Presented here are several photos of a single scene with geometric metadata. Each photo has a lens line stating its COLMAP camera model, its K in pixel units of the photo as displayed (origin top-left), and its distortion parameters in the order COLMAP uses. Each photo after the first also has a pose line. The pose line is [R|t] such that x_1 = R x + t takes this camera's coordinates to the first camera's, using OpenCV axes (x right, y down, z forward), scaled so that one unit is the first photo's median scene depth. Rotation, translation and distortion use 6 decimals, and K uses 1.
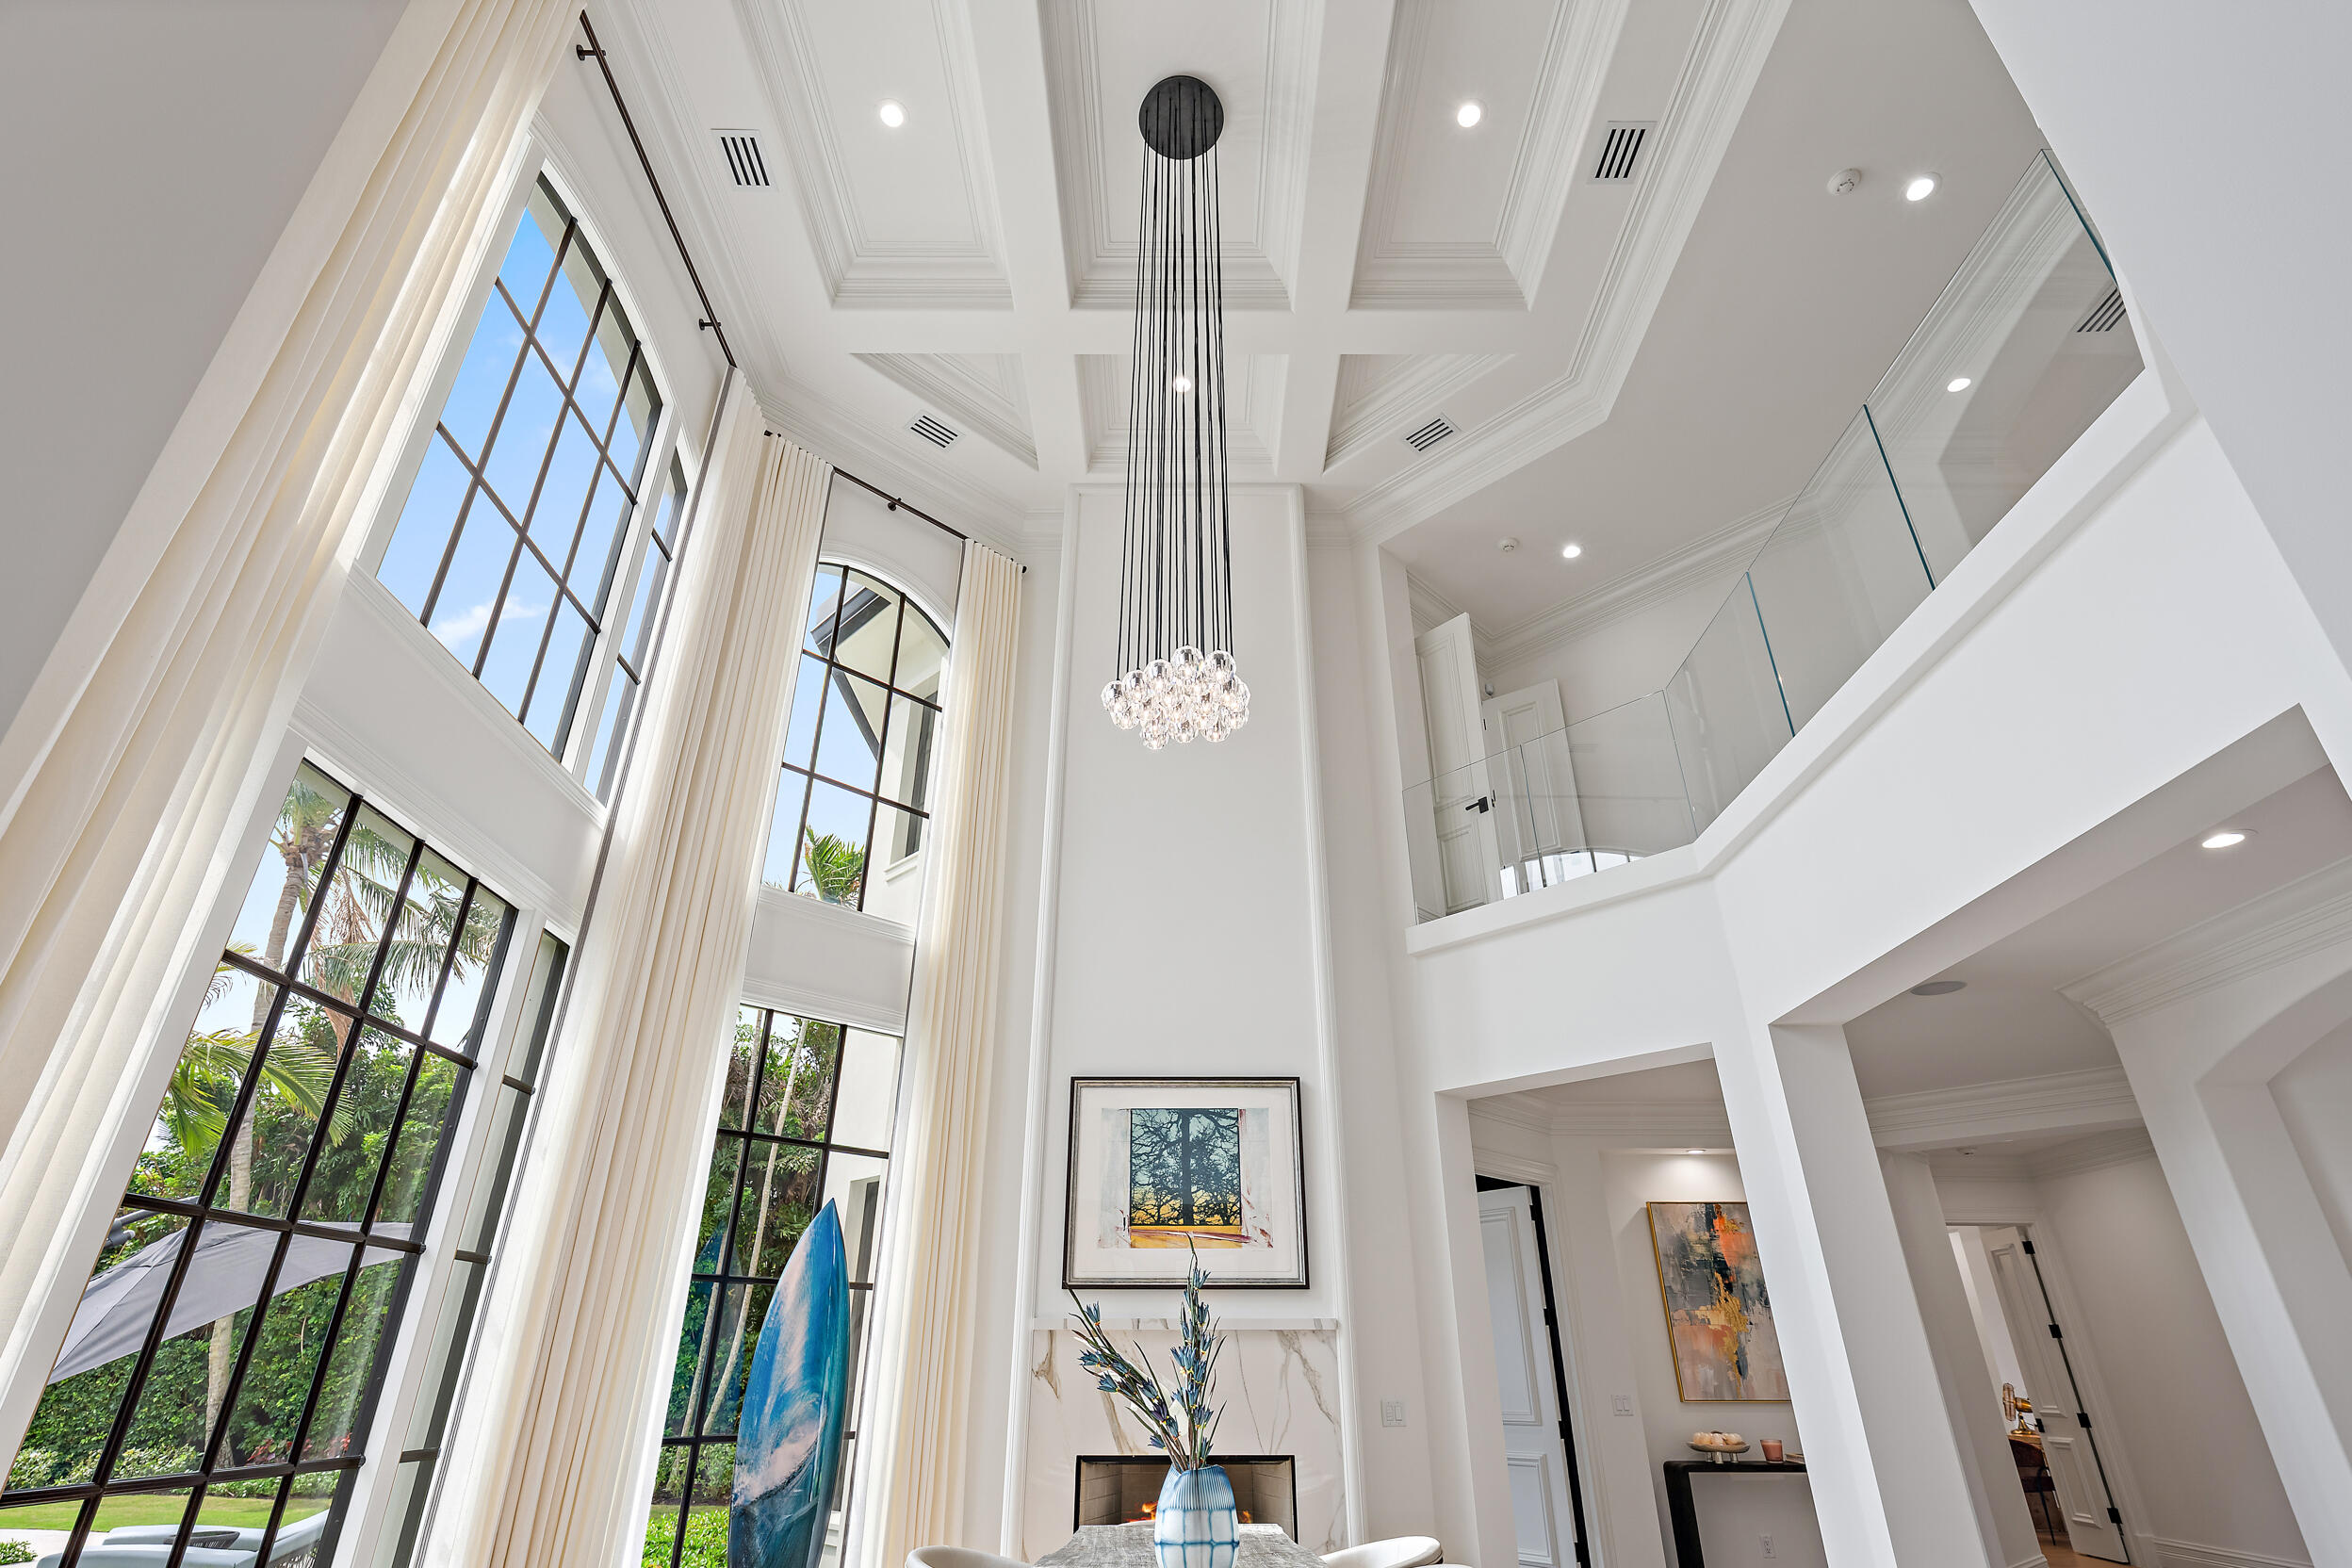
lens RADIAL K [[1138.3, 0, 1175.3], [0, 1138.3, 777.6], [0, 0, 1]] dist [-0.000402, -0.000180]
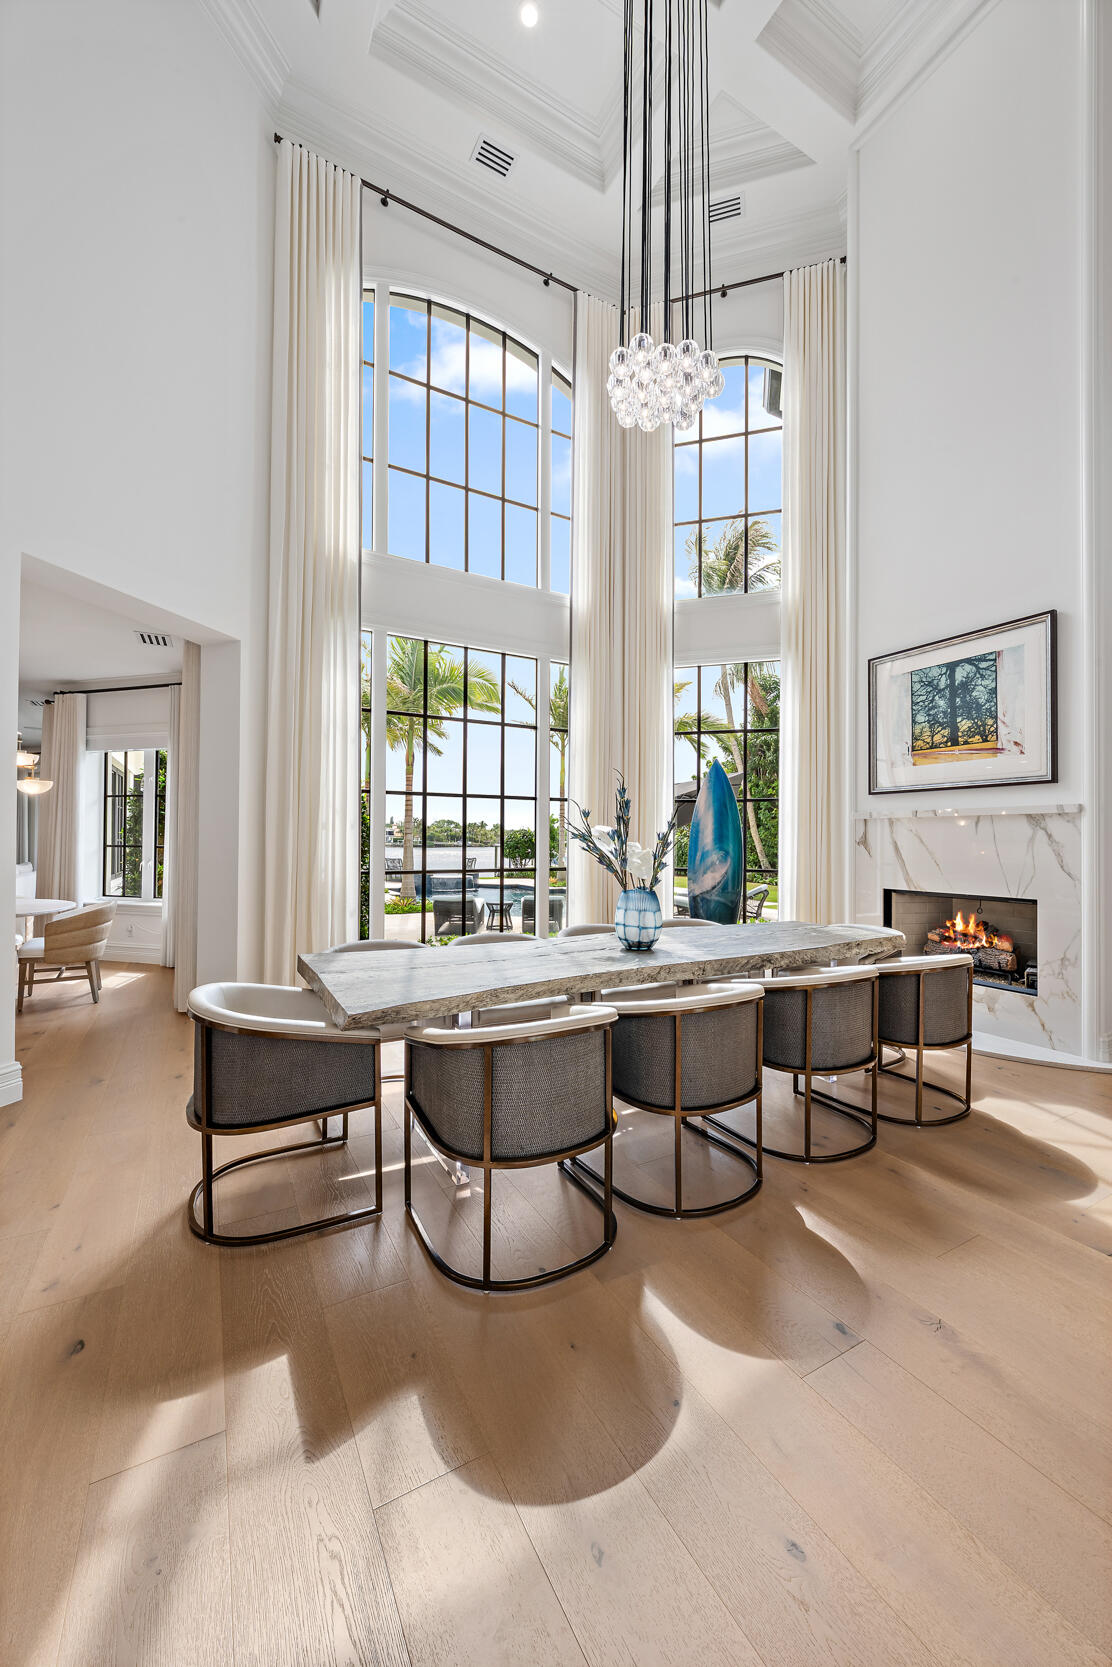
lens RADIAL K [[643.1, 0, 556.0], [0, 643.1, 833.5], [0, 0, 1]] dist [0.000964, 0.000059]
pose [[0.488235, -0.008370, -0.872672, 0.436398], [0.396669, 0.892822, 0.213362, 0.135149], [0.777354, -0.450333, 0.439227, 0.251506]]
